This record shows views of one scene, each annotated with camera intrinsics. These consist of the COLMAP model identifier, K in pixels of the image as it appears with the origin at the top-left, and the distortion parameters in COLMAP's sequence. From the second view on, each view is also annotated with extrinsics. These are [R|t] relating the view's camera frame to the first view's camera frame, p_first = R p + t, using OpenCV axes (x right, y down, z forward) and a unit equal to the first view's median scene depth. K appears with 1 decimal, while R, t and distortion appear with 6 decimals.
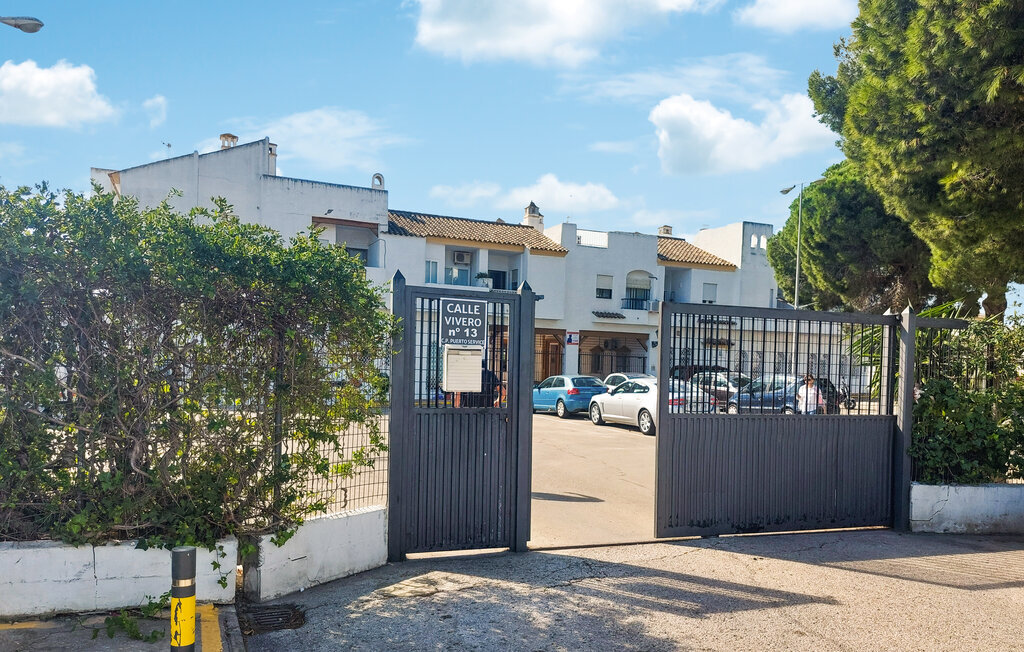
lens RADIAL K [[775.8, 0, 512.0], [0, 775.8, 326.0], [0, 0, 1]] dist [-0.001099, -0.000233]
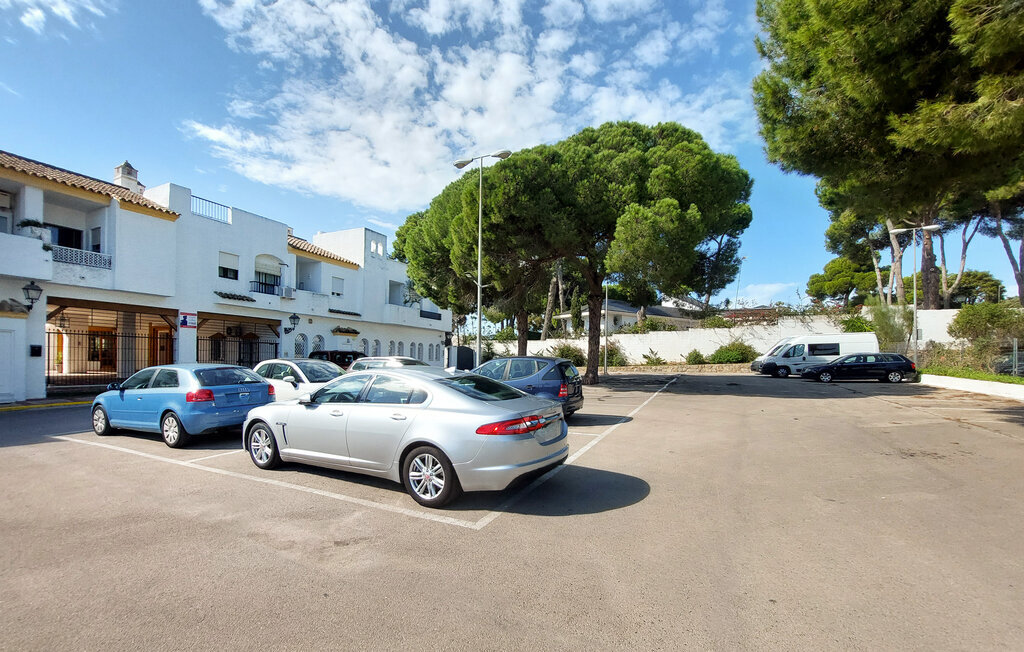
lens RADIAL K [[435.9, 0, 509.4], [0, 435.9, 363.7], [0, 0, 1]] dist [-0.020714, -0.000161]
pose [[0.748995, -0.025687, 0.662078, 0.027039], [-0.022698, 0.997667, 0.064385, 0.024607], [-0.662187, -0.063252, 0.746664, 0.400281]]
